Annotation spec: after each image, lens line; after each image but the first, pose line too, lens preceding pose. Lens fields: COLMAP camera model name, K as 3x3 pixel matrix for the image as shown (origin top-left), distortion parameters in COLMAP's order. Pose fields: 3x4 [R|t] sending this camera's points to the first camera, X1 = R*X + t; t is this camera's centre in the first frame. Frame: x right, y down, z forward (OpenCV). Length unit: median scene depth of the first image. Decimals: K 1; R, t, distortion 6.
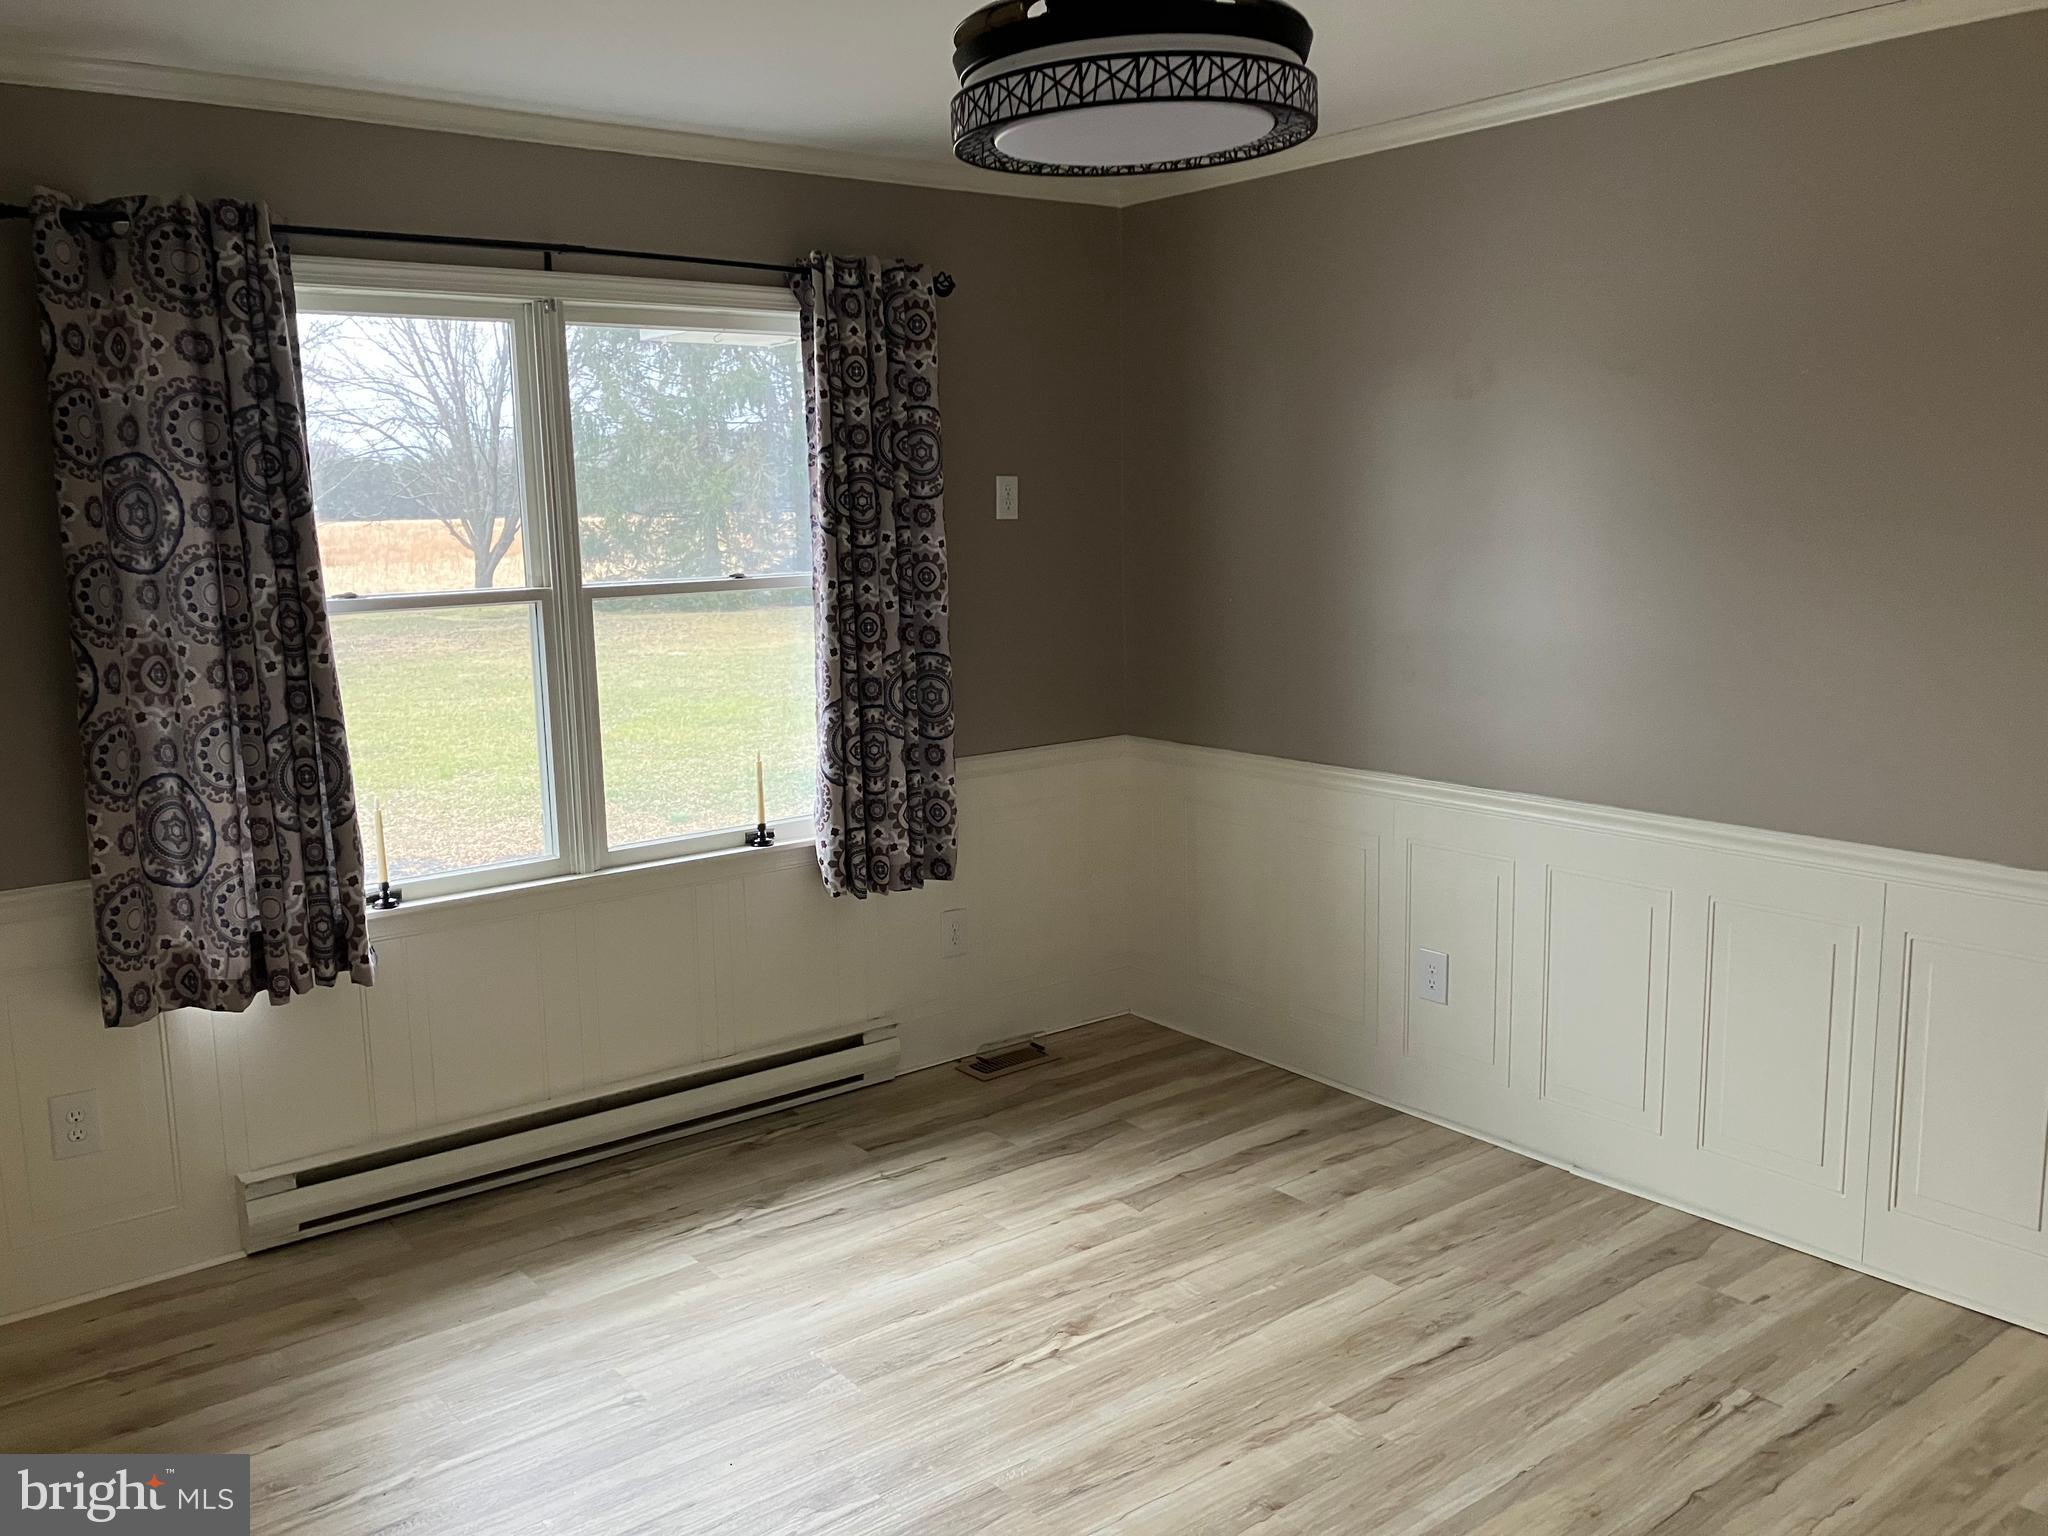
lens RADIAL K [[1689.0, 0, 1024.0], [0, 1689.0, 768.0], [0, 0, 1]] dist [0.021748, -0.000420]
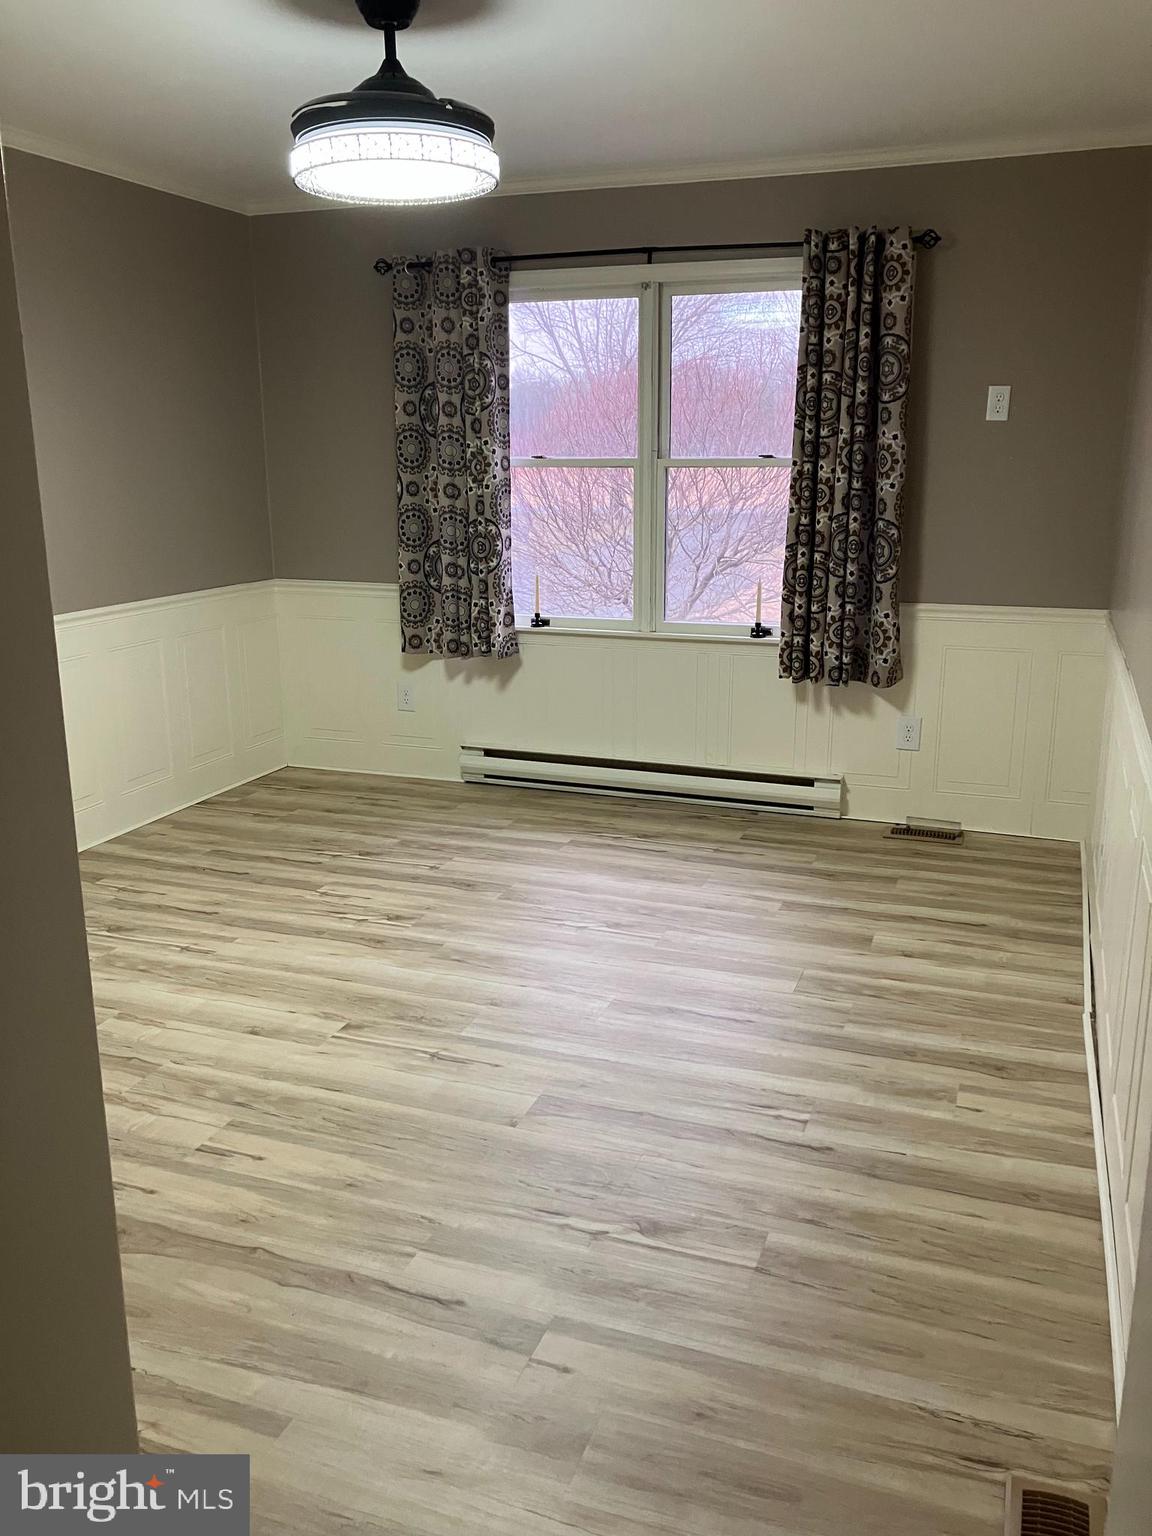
lens RADIAL K [[1254.4, 0, 576.0], [0, 1254.4, 768.0], [0, 0, 1]] dist [0.158317, -0.488872]
pose [[0.515609, 0.226351, -0.826385, 0.786424], [-0.149219, 0.973458, 0.173533, -0.013489], [0.843730, 0.033837, 0.535700, 0.263615]]
